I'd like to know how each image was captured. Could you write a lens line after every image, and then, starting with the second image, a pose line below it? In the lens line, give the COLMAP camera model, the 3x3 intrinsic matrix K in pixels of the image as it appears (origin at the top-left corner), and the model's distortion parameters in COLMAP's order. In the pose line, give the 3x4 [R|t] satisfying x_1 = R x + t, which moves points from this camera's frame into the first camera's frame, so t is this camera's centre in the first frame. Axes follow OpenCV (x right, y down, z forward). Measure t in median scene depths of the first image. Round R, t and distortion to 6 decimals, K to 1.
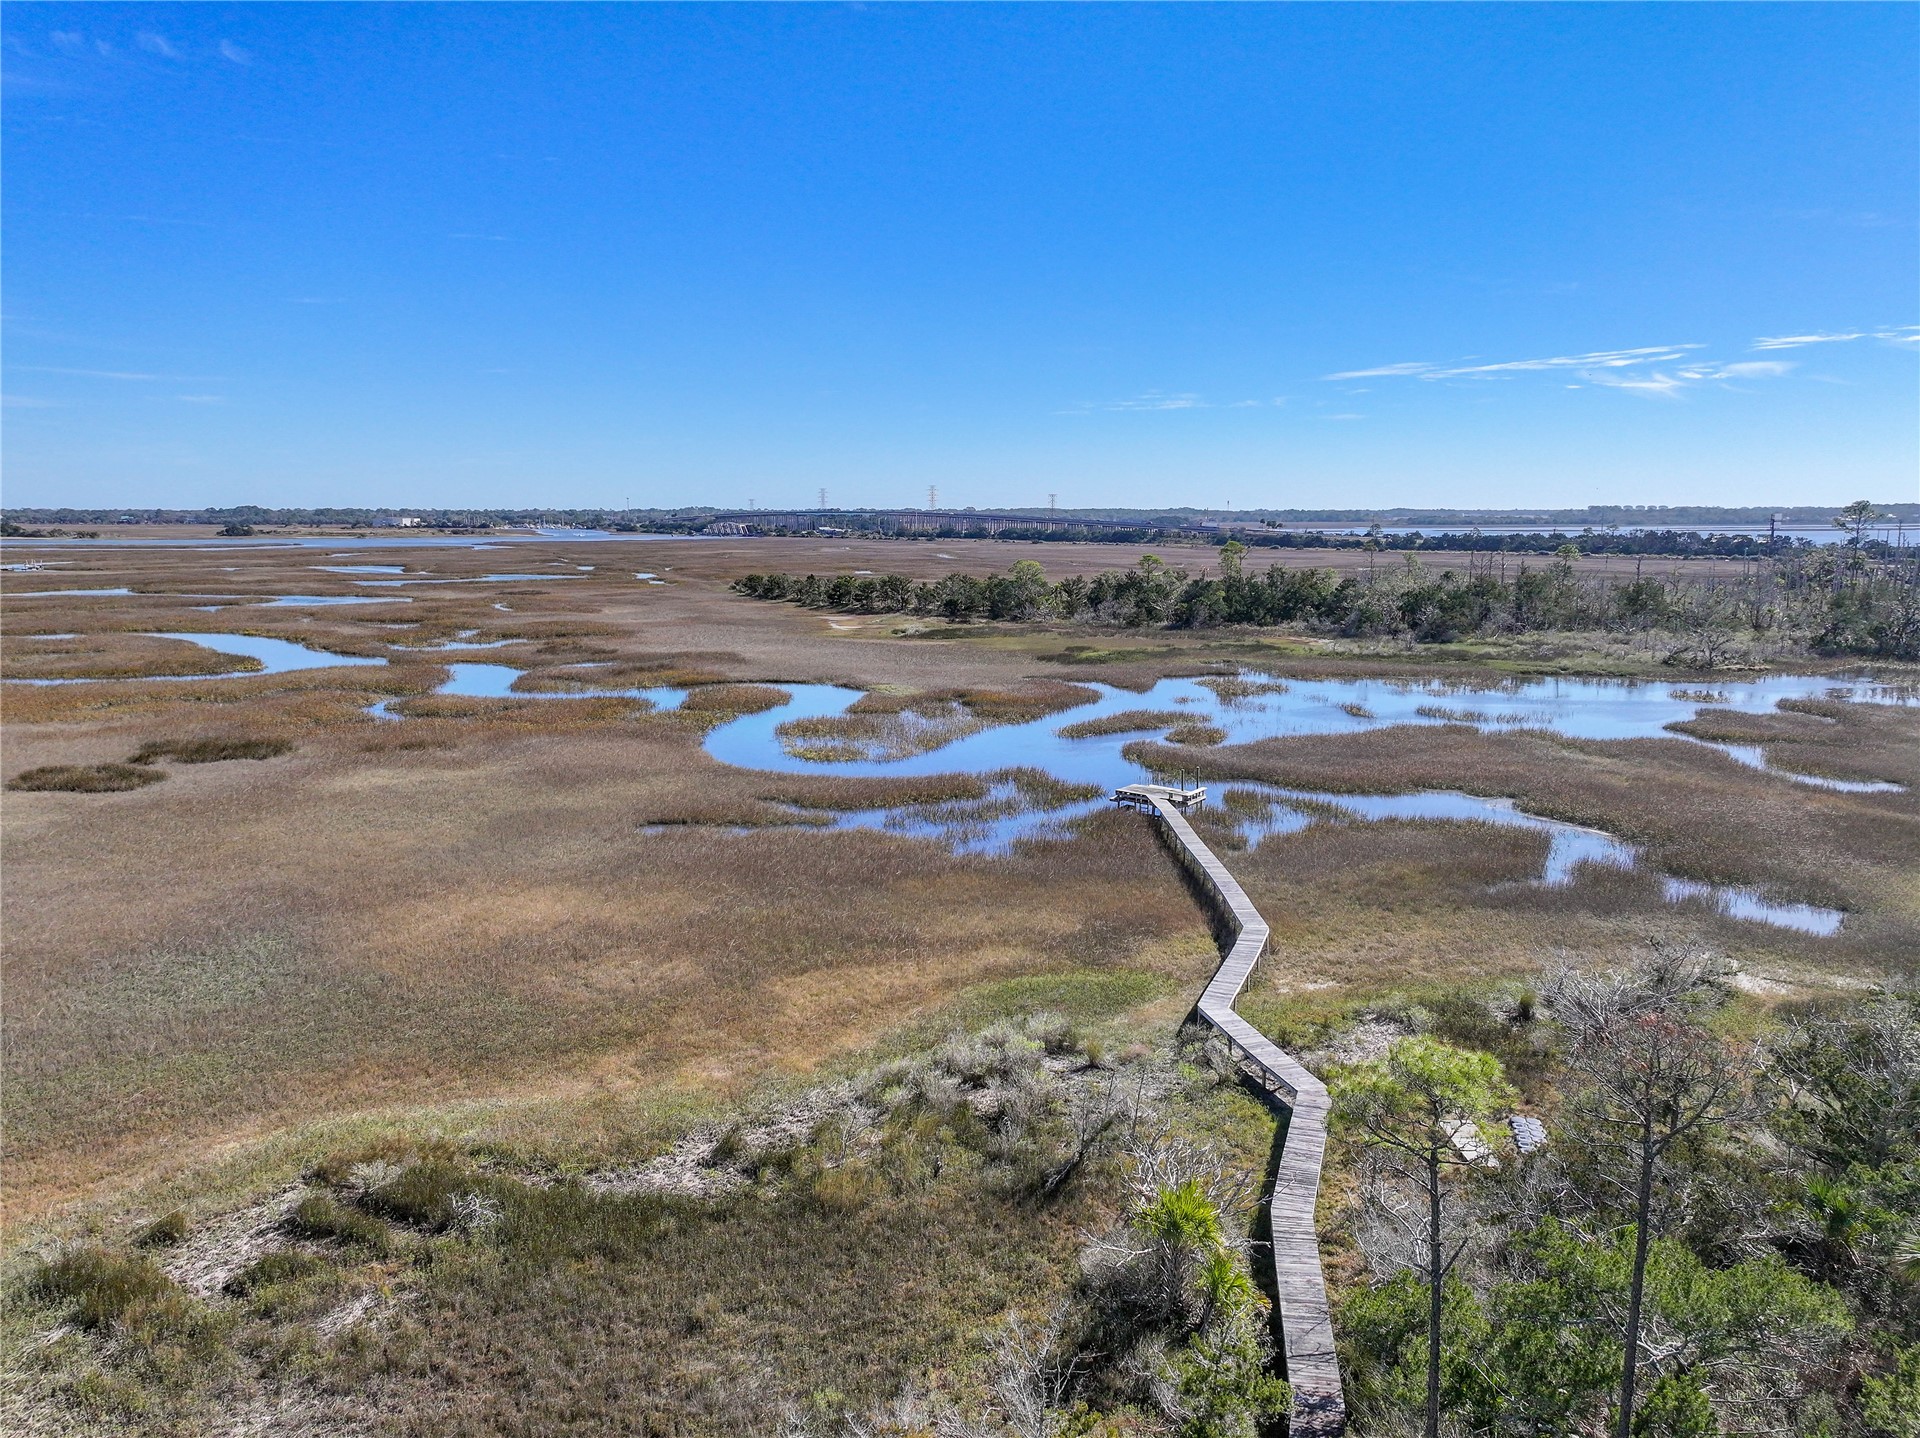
lens RADIAL K [[1309.1, 0, 960.0], [0, 1309.1, 719.0], [0, 0, 1]] dist [0.004167, 0.005731]
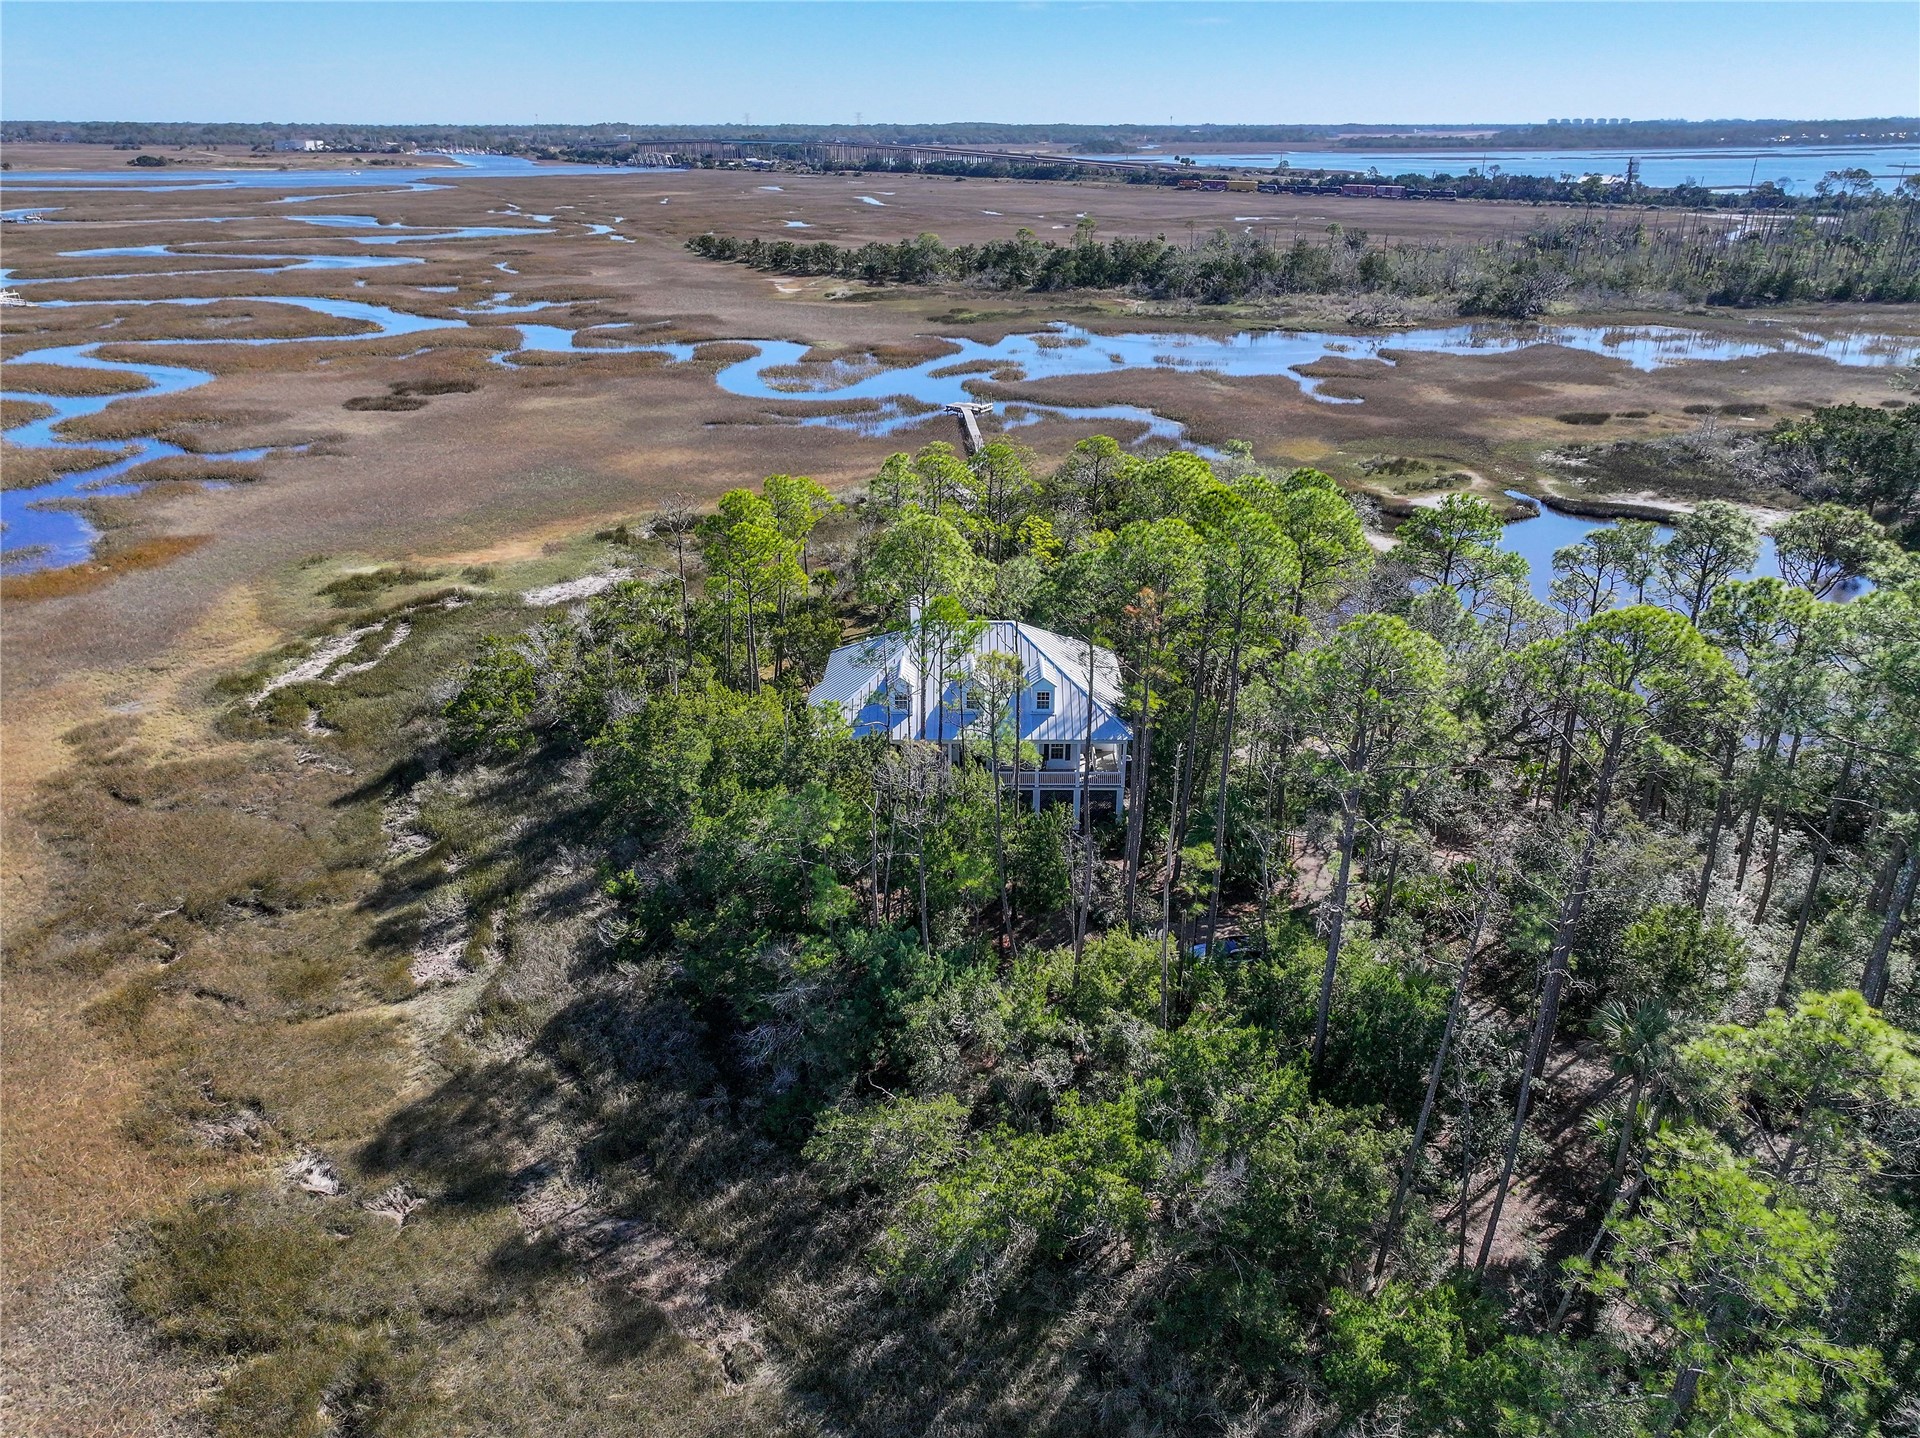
lens RADIAL K [[1309.1, 0, 960.0], [0, 1309.1, 719.0], [0, 0, 1]] dist [0.004167, 0.005731]
pose [[0.998872, -0.017851, 0.044010, 0.025021], [0.005404, 0.963372, 0.268112, -0.009379], [-0.047184, -0.267572, 0.962382, -0.529190]]
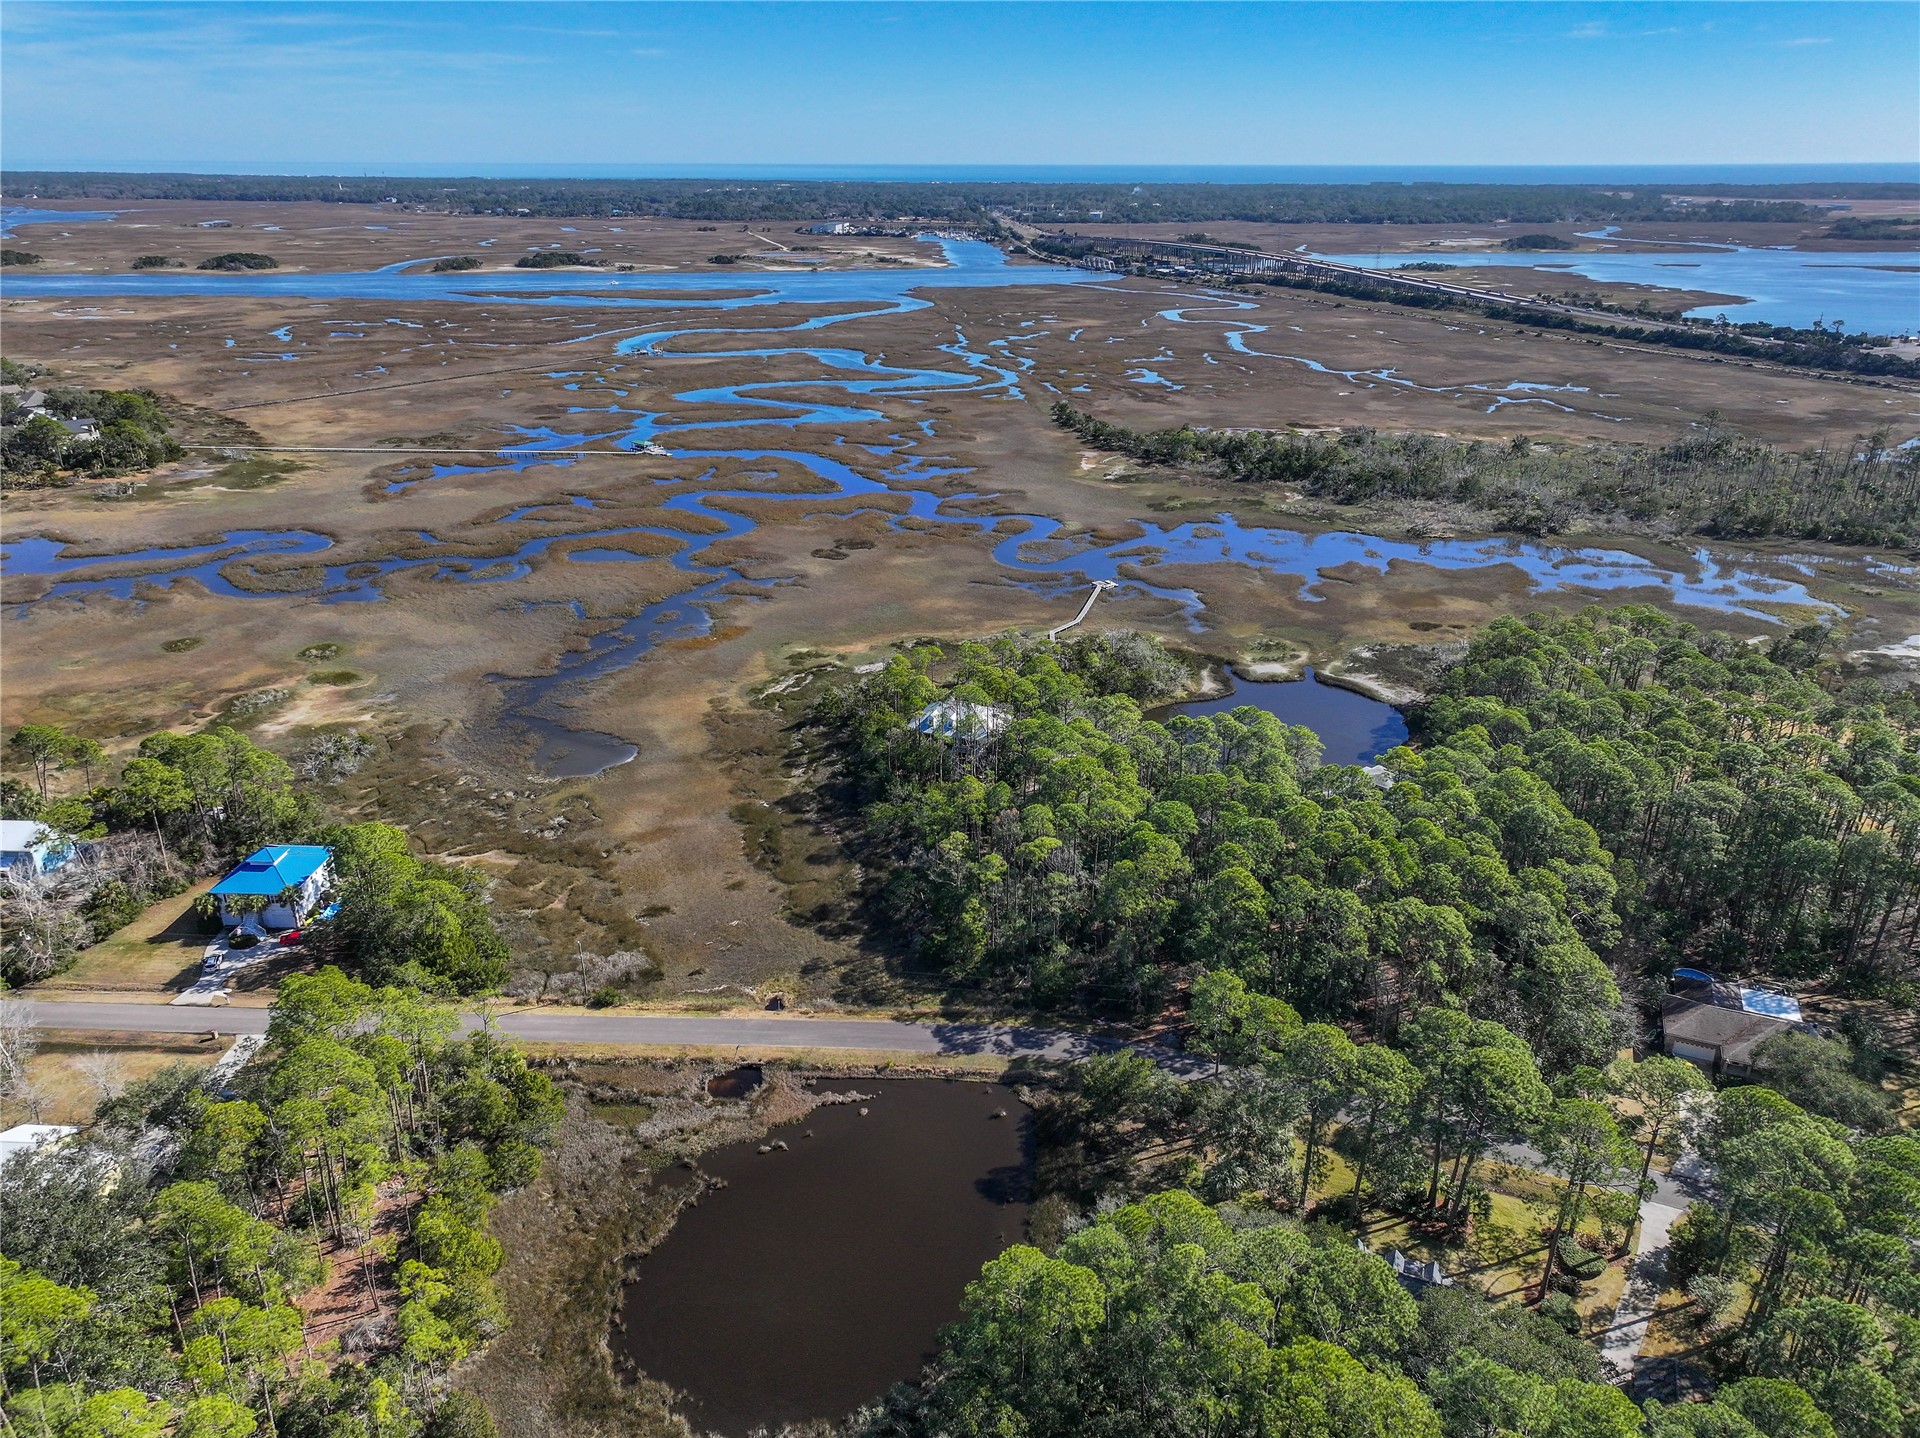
lens RADIAL K [[1309.1, 0, 960.0], [0, 1309.1, 719.0], [0, 0, 1]] dist [0.004167, 0.005731]
pose [[0.956225, 0.111981, -0.270359, 0.437338], [-0.042167, 0.966971, 0.251375, -0.265269], [0.289578, -0.228971, 0.929364, -1.438972]]
